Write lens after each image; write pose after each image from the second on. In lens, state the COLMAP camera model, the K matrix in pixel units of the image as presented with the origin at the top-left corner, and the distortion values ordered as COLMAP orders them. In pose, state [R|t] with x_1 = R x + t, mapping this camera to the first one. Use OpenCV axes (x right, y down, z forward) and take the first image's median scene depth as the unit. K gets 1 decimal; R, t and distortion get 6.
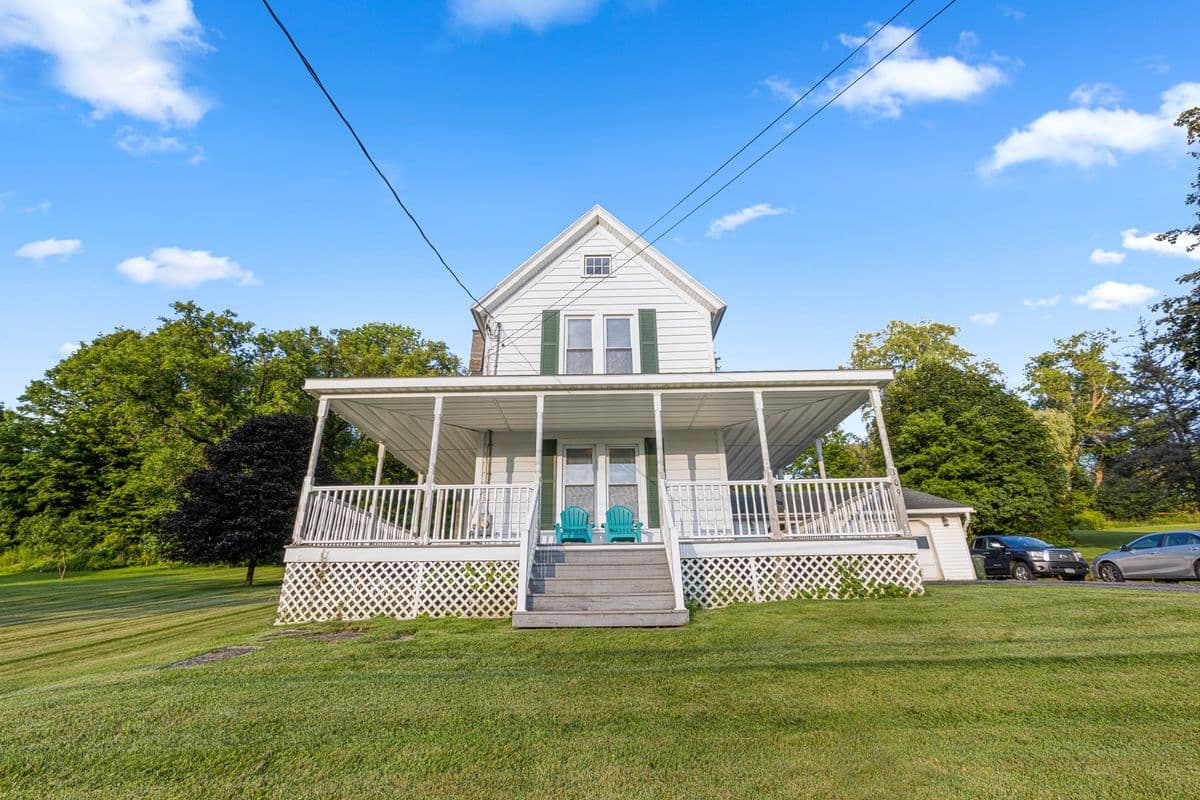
lens RADIAL K [[539.3, 0, 592.9], [0, 539.3, 397.5], [0, 0, 1]] dist [0.000254, 0.000604]
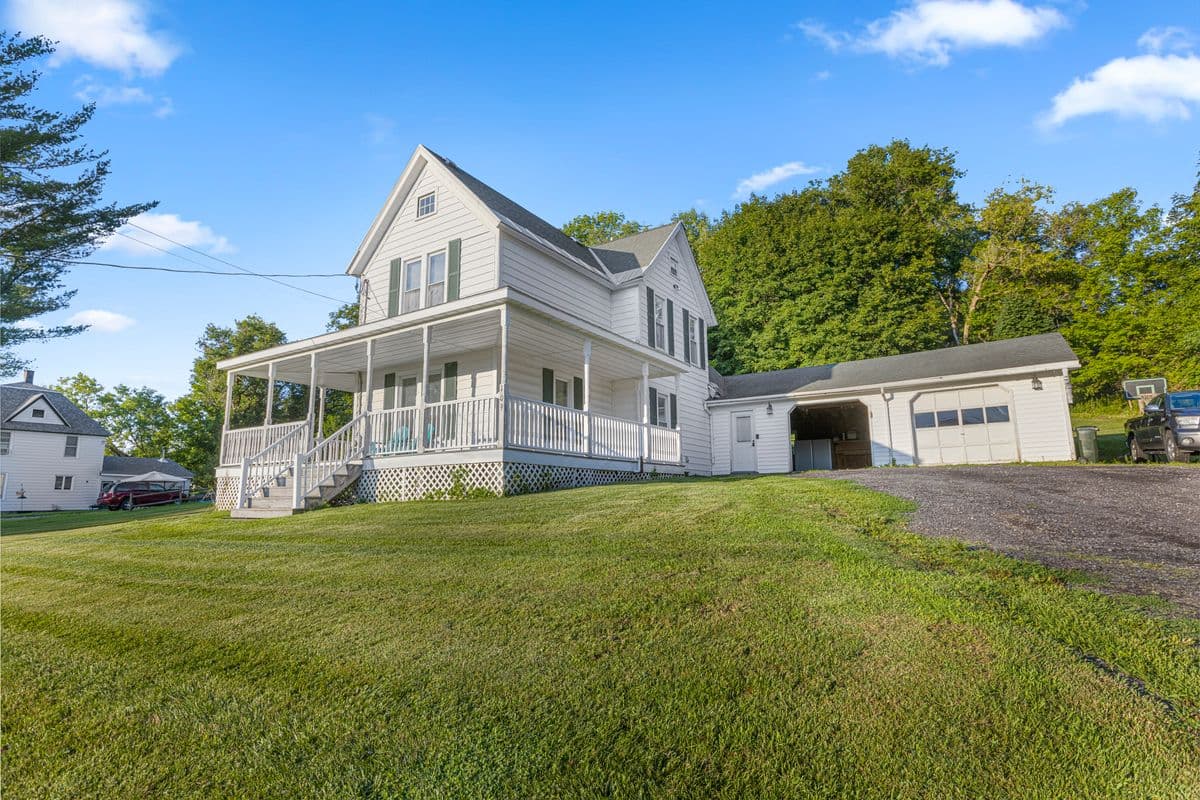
lens RADIAL K [[600.5, 0, 597.1], [0, 600.5, 402.2], [0, 0, 1]] dist [0.001935, 0.001073]
pose [[0.848670, -0.085334, -0.521994, 1.029312], [0.201048, 0.964870, 0.169134, 0.002663], [0.489223, -0.248485, 0.836012, 0.067928]]
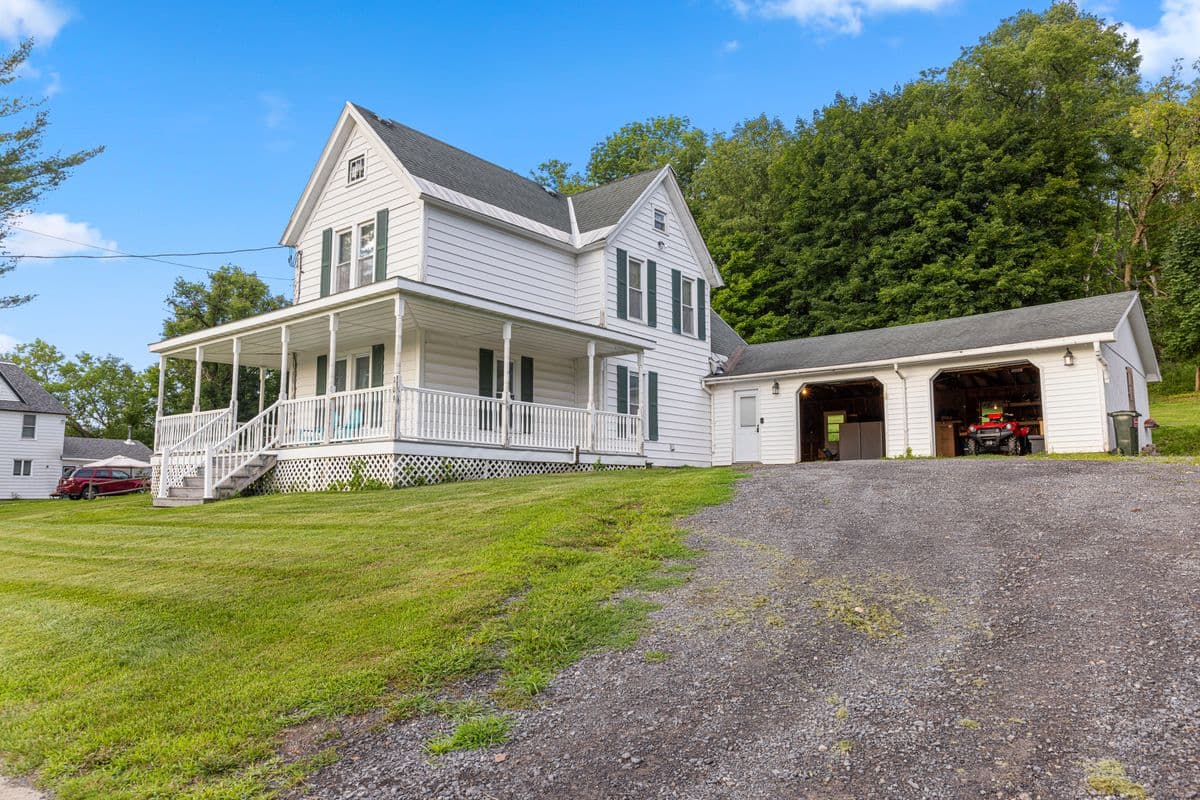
lens RADIAL K [[807.5, 0, 594.1], [0, 807.5, 403.1], [0, 0, 1]] dist [0.006489, -0.007486]
pose [[0.782003, -0.061247, -0.620258, 1.423794], [0.226700, 0.954949, 0.191521, -0.024230], [0.580585, -0.290383, 0.760657, 0.002618]]
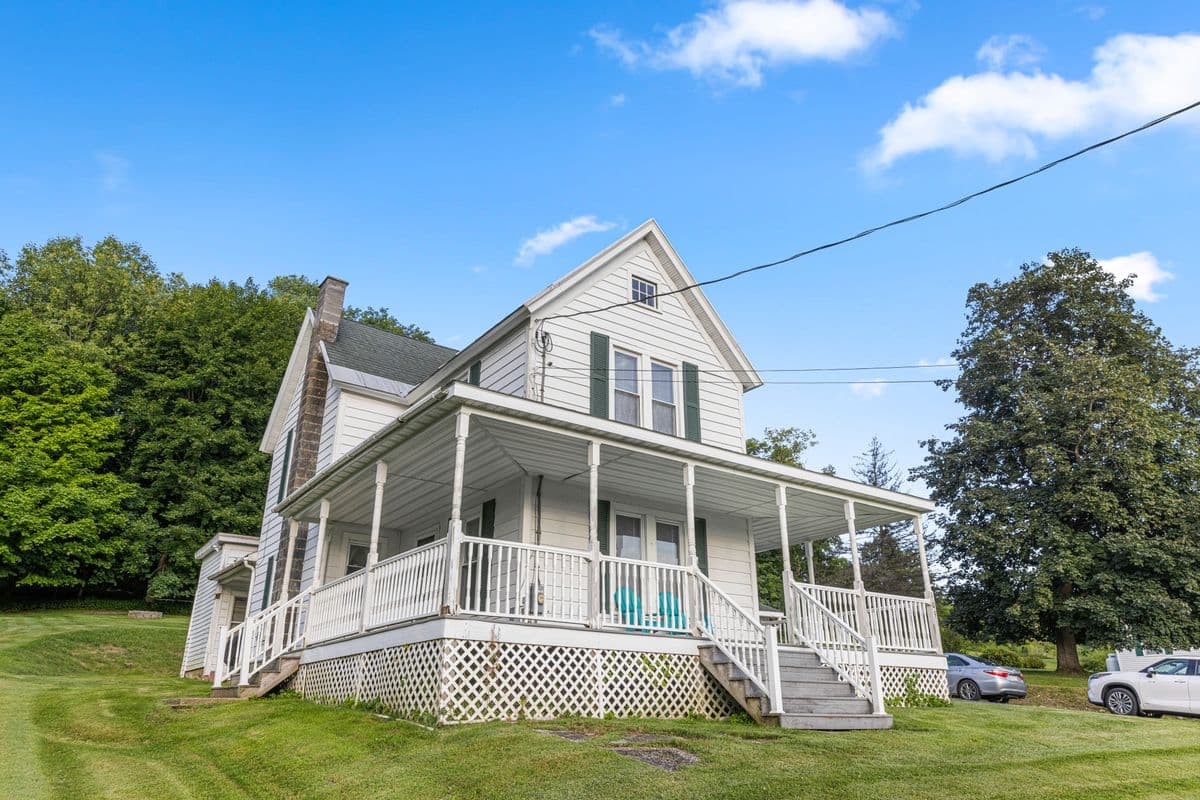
lens RADIAL K [[807.5, 0, 587.7], [0, 807.5, 395.4], [0, 0, 1]] dist [0.006489, -0.007486]
pose [[0.809279, 0.231809, 0.539753, -0.789414], [-0.232939, 0.970153, -0.067396, 0.011942], [-0.539266, -0.071187, 0.839122, 0.003562]]
